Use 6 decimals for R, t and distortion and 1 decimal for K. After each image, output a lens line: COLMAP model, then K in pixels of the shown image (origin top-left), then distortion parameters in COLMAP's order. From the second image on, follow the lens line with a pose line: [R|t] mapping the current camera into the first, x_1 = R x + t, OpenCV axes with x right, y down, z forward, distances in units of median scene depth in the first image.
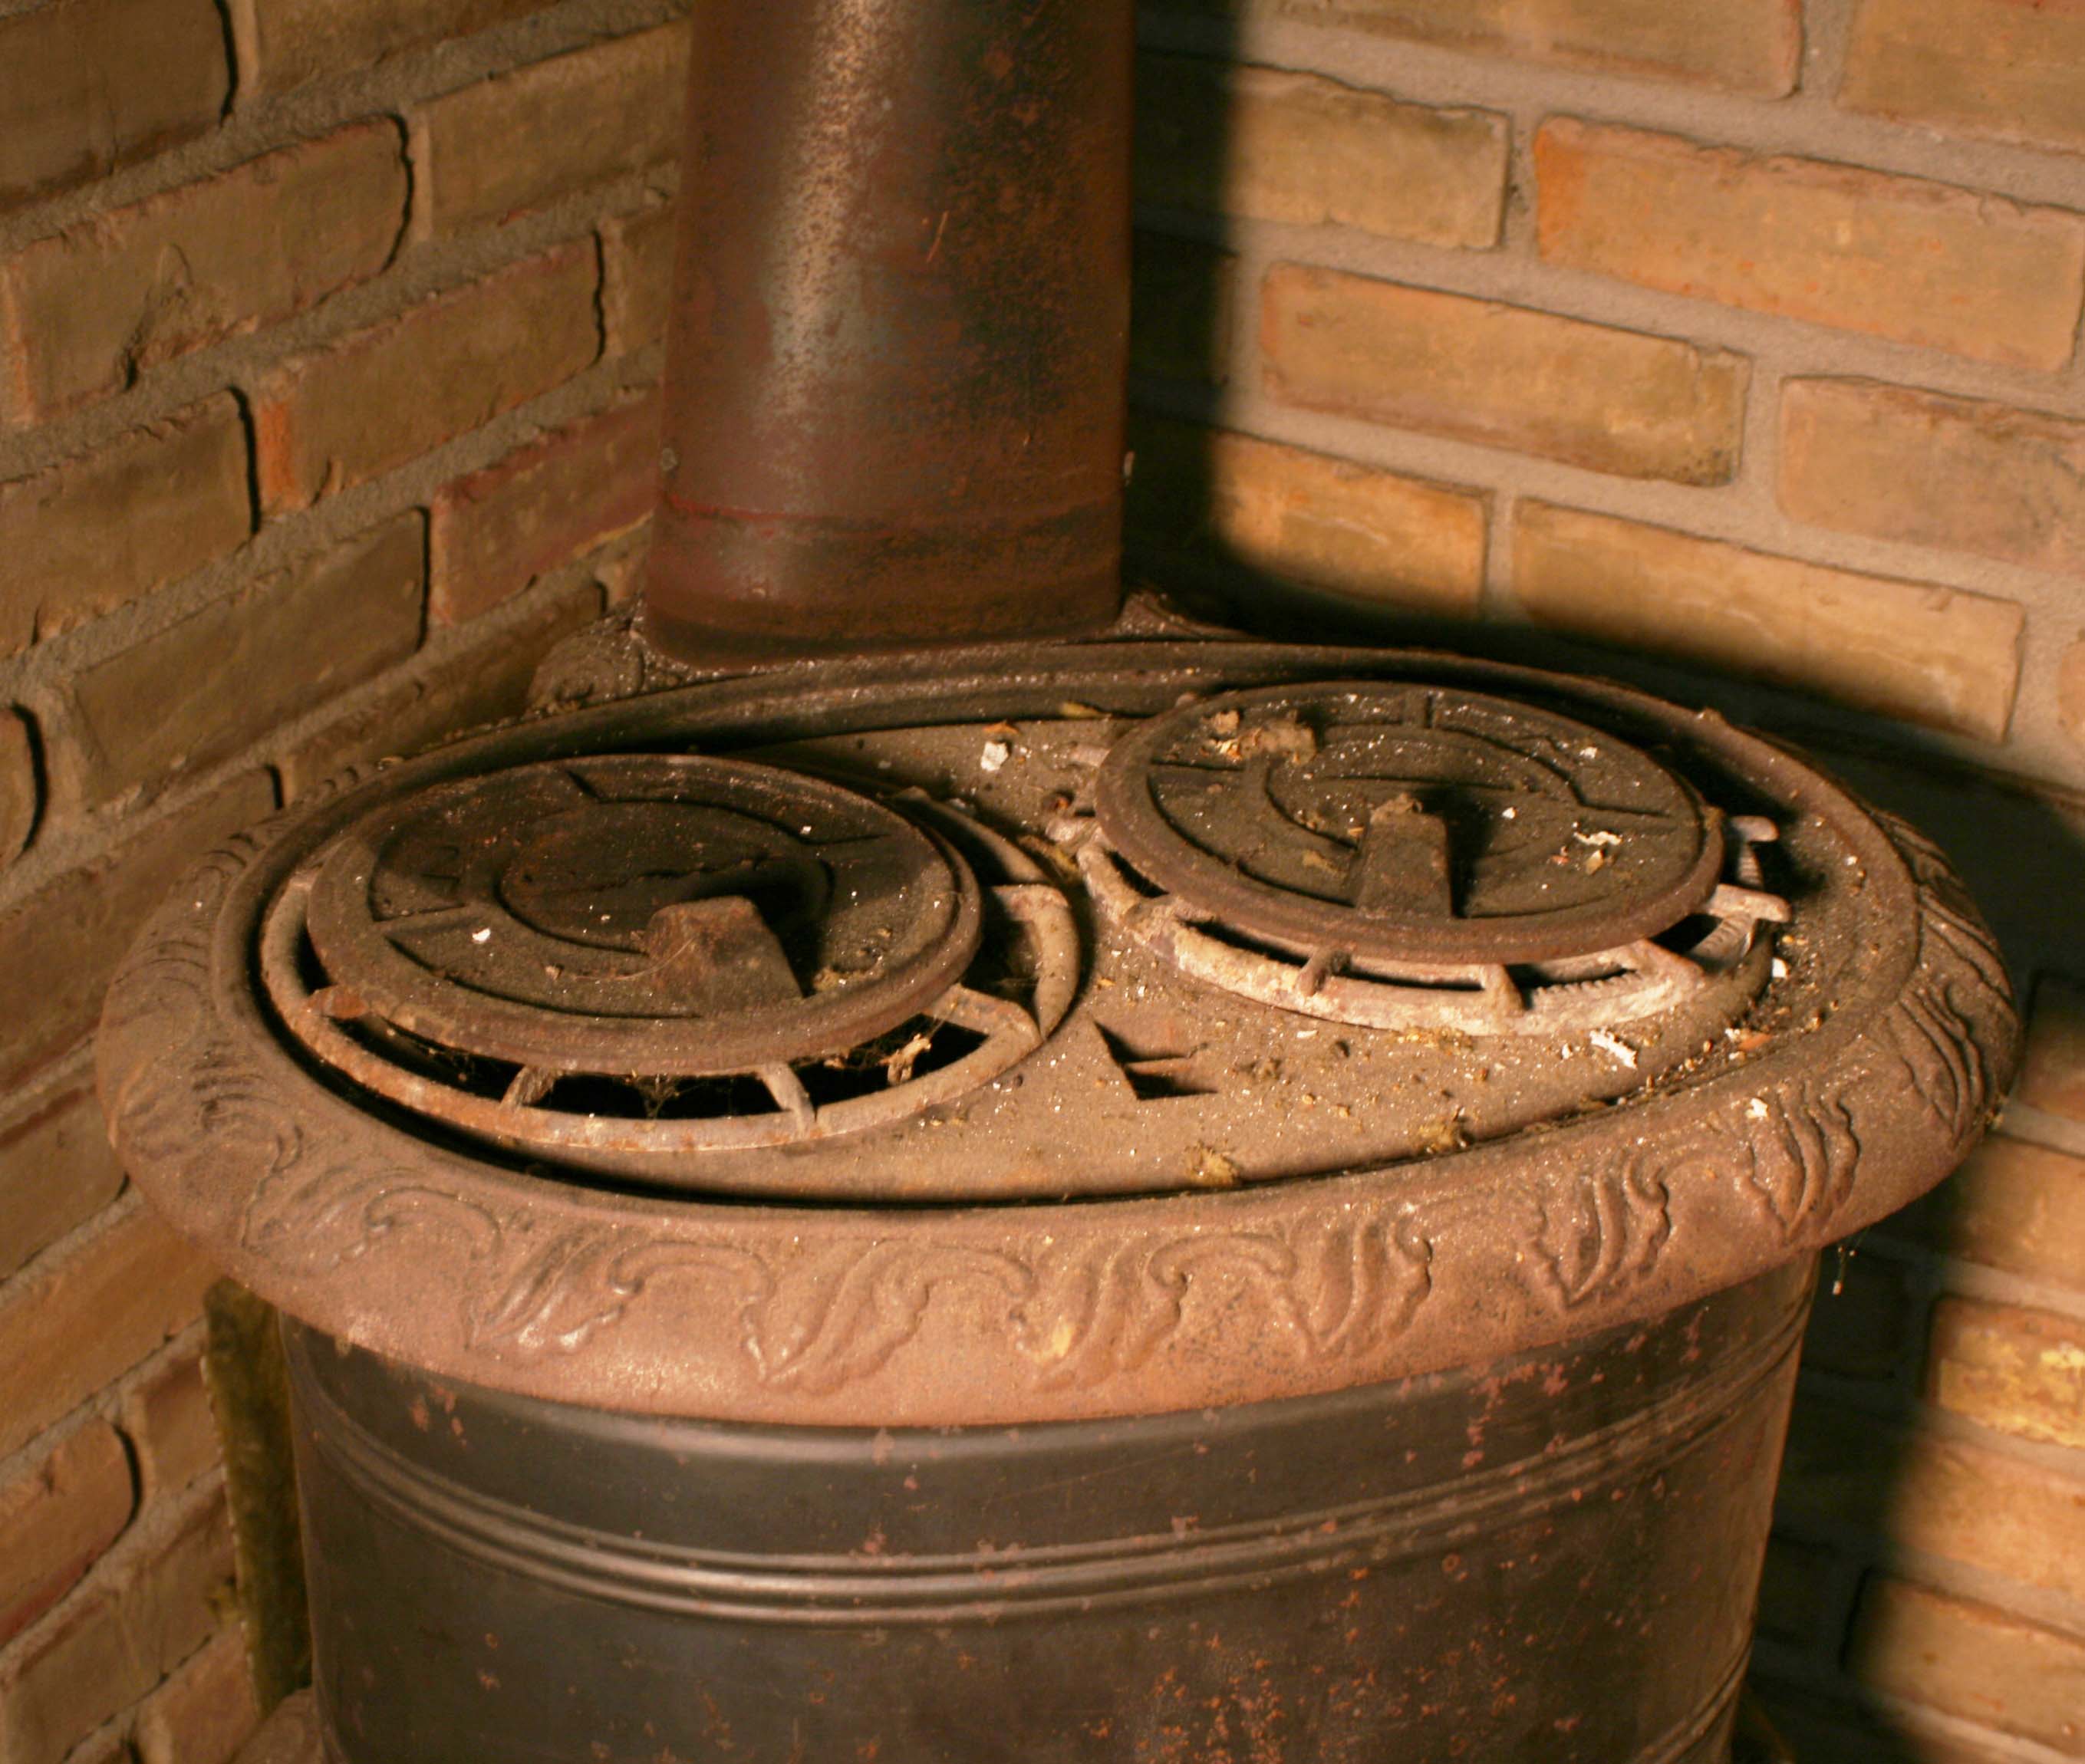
lens RADIAL K [[3464.0, 0, 879.2], [0, 3464.0, 885.8], [0, 0, 1]] dist [-0.138798, 0.059038]
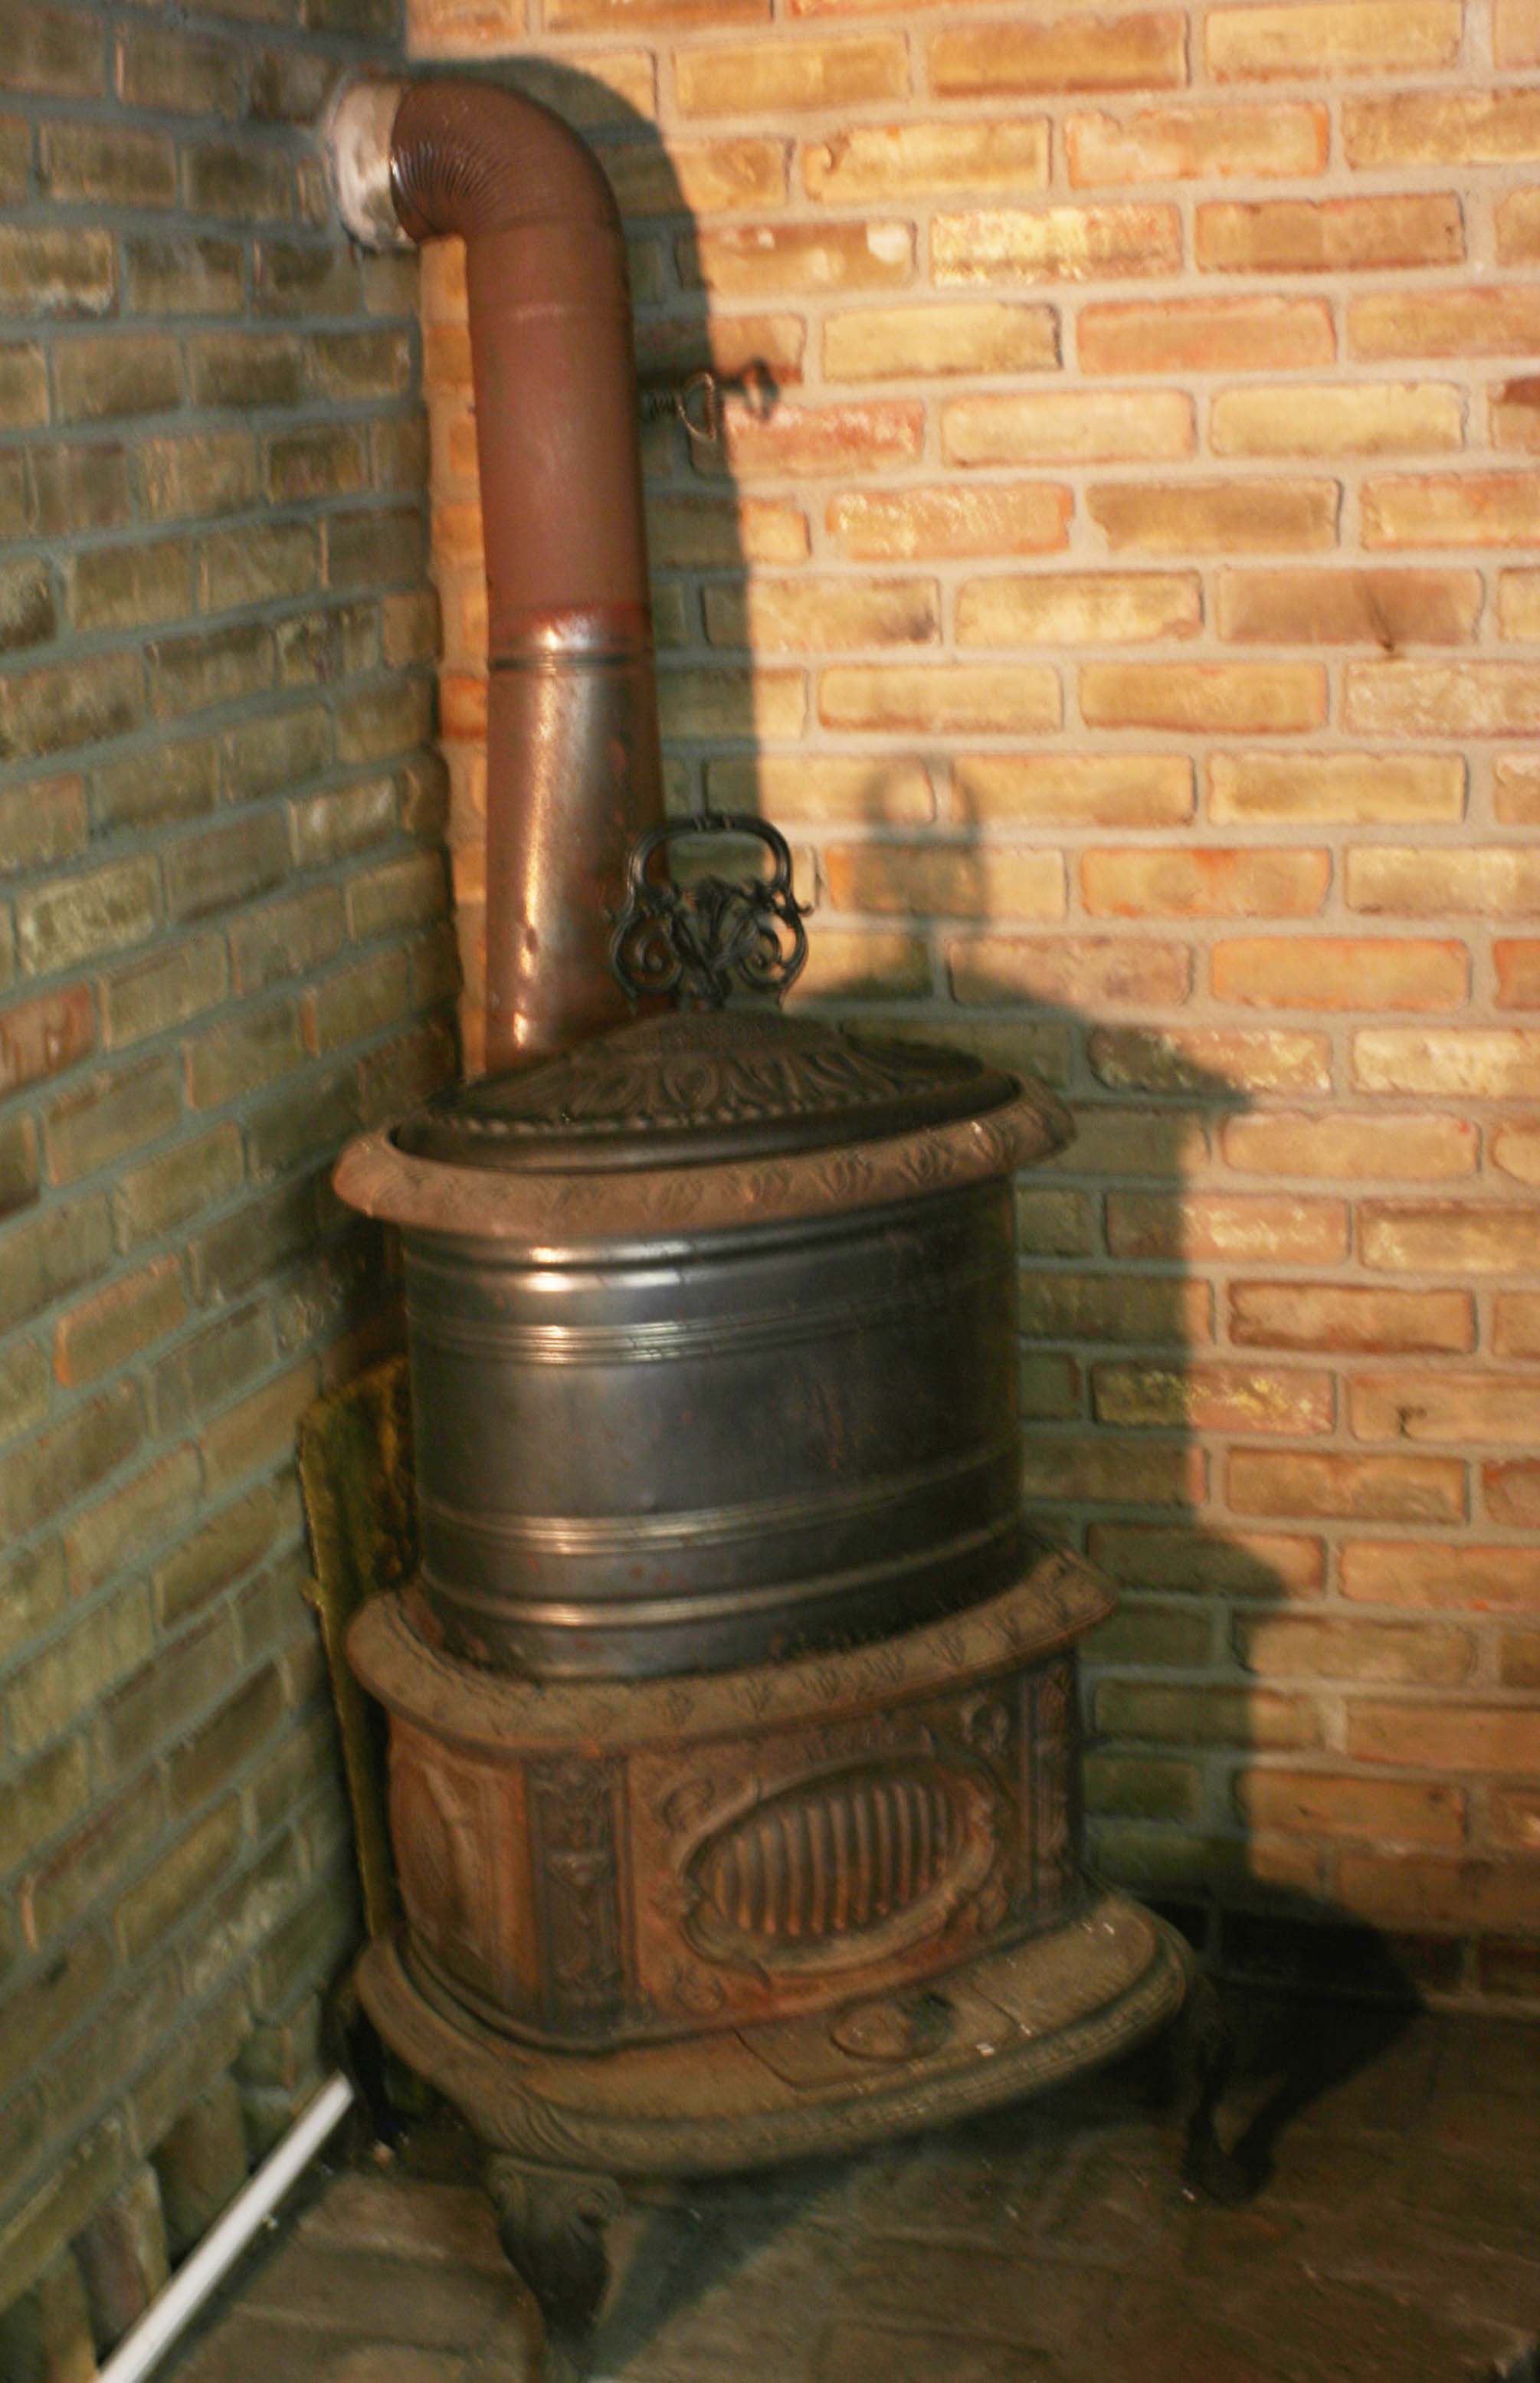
lens RADIAL K [[3421.7, 0, 770.0], [0, 3421.7, 1191.5], [0, 0, 1]] dist [-0.025331, -0.028536]
pose [[0.973783, -0.108058, 0.200177, -0.369771], [0.153462, 0.961624, -0.227440, 0.578826], [-0.167919, 0.252196, 0.952995, -1.260495]]
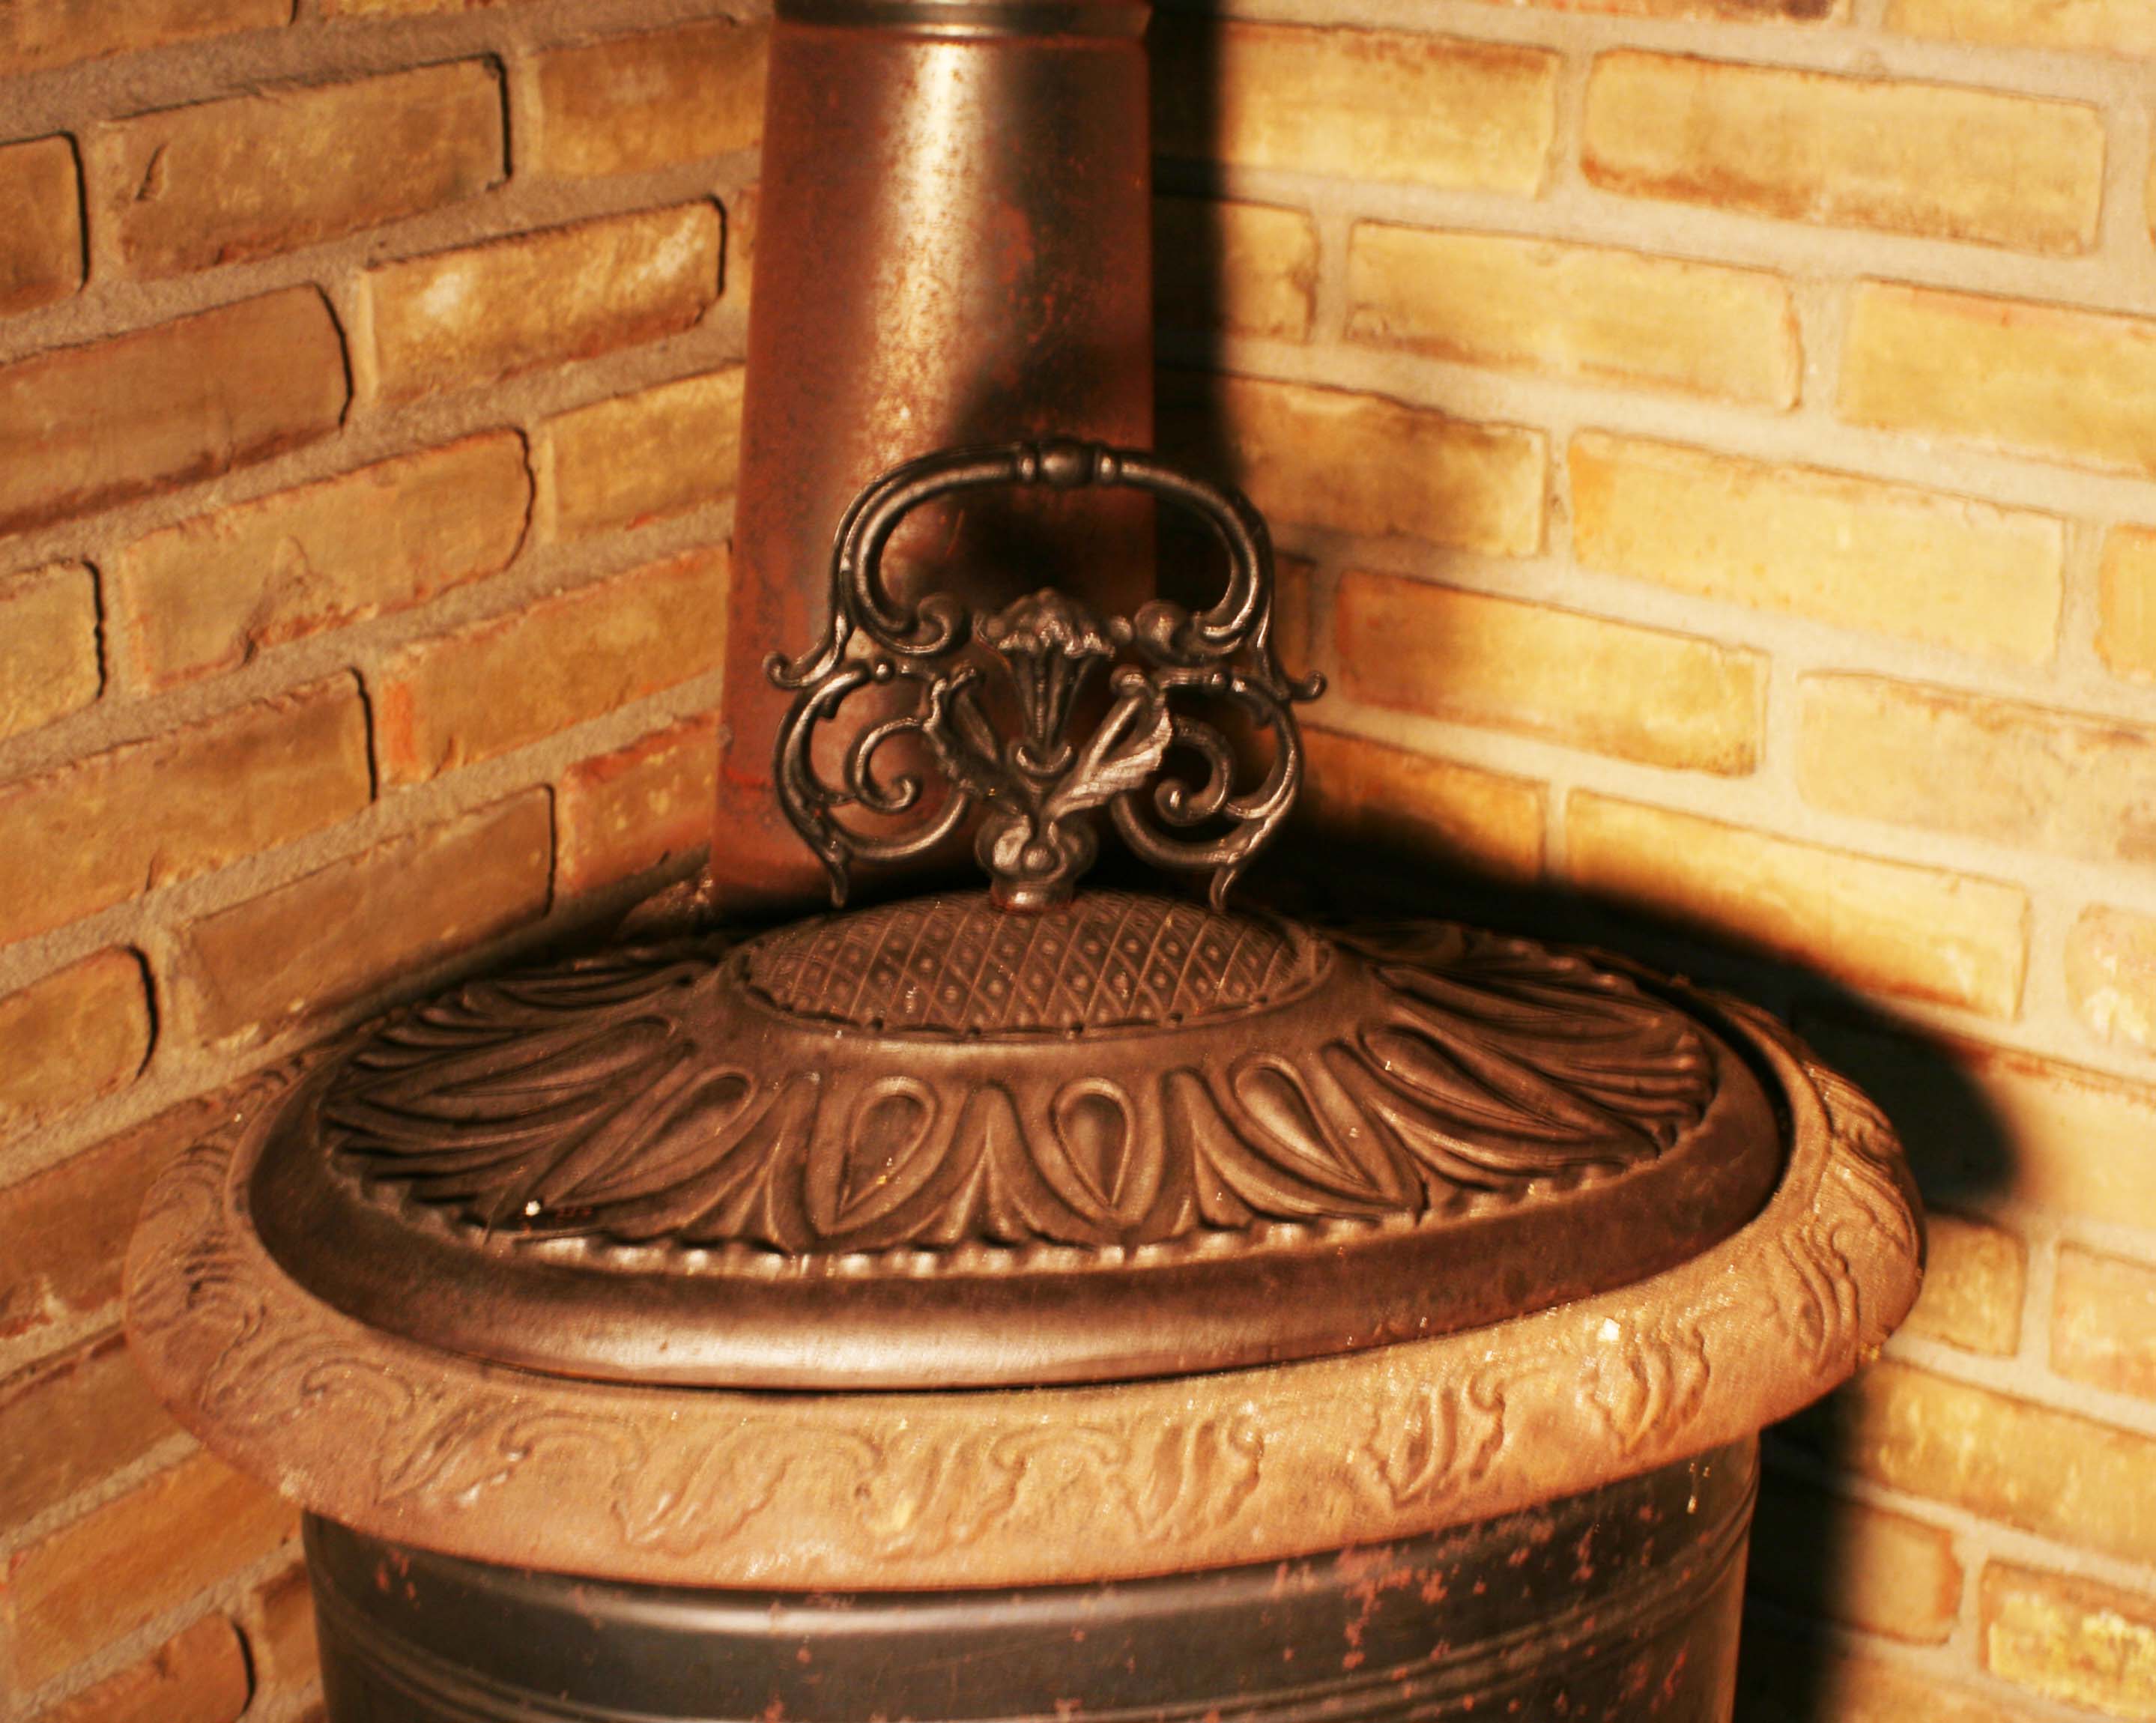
lens RADIAL K [[3388.6, 0, 1078.0], [0, 3388.6, 861.5], [0, 0, 1]] dist [-0.133603, 0.020888]
pose [[0.996101, 0.014590, -0.087002, 0.149423], [-0.023949, 0.993914, -0.107520, 0.030268], [0.084904, 0.109184, 0.990389, -0.052600]]
